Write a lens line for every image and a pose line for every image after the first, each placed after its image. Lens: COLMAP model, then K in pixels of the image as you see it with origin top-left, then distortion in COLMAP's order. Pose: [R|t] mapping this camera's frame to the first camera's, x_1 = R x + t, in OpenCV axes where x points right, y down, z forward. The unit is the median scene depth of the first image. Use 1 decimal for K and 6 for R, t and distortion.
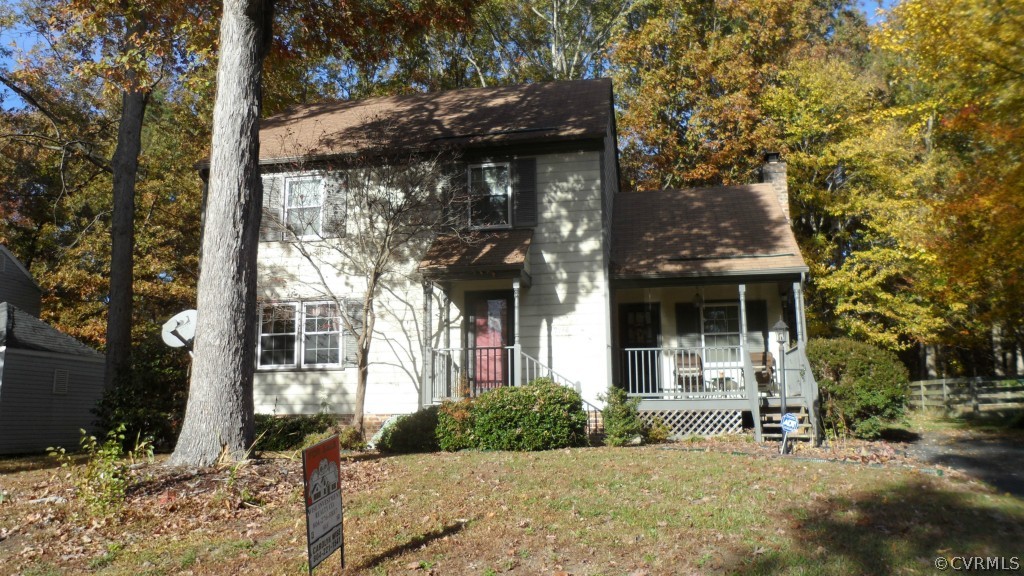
lens RADIAL K [[781.5, 0, 511.5], [0, 781.5, 289.7], [0, 0, 1]] dist [-0.039740, 0.036596]
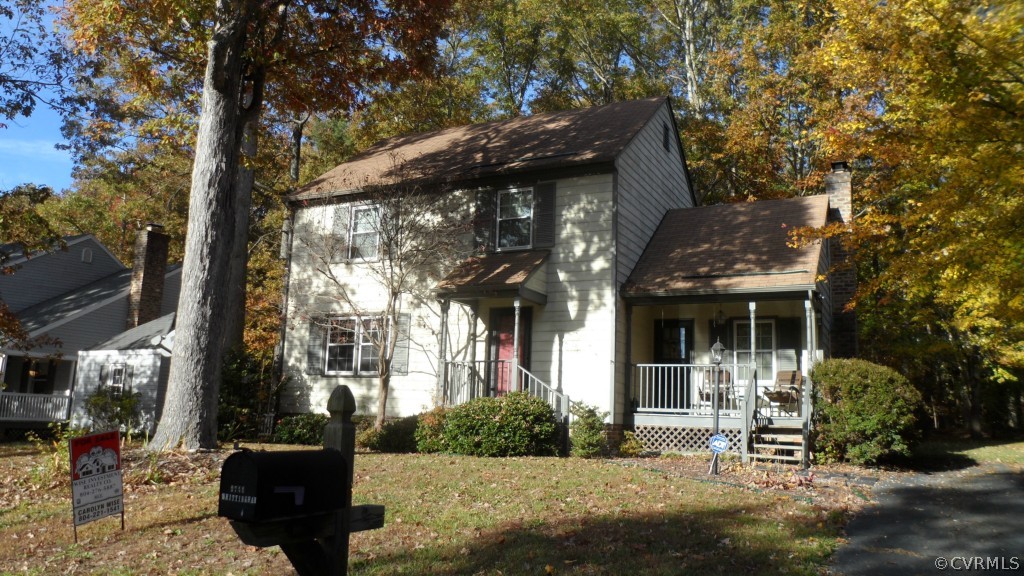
lens RADIAL K [[781.5, 0, 512.3], [0, 781.5, 287.6], [0, 0, 1]] dist [-0.039740, 0.036596]
pose [[0.960617, -0.003211, -0.277858, 0.277108], [0.000644, 0.999956, -0.009330, -0.015891], [0.277876, 0.008783, 0.960577, -0.034697]]
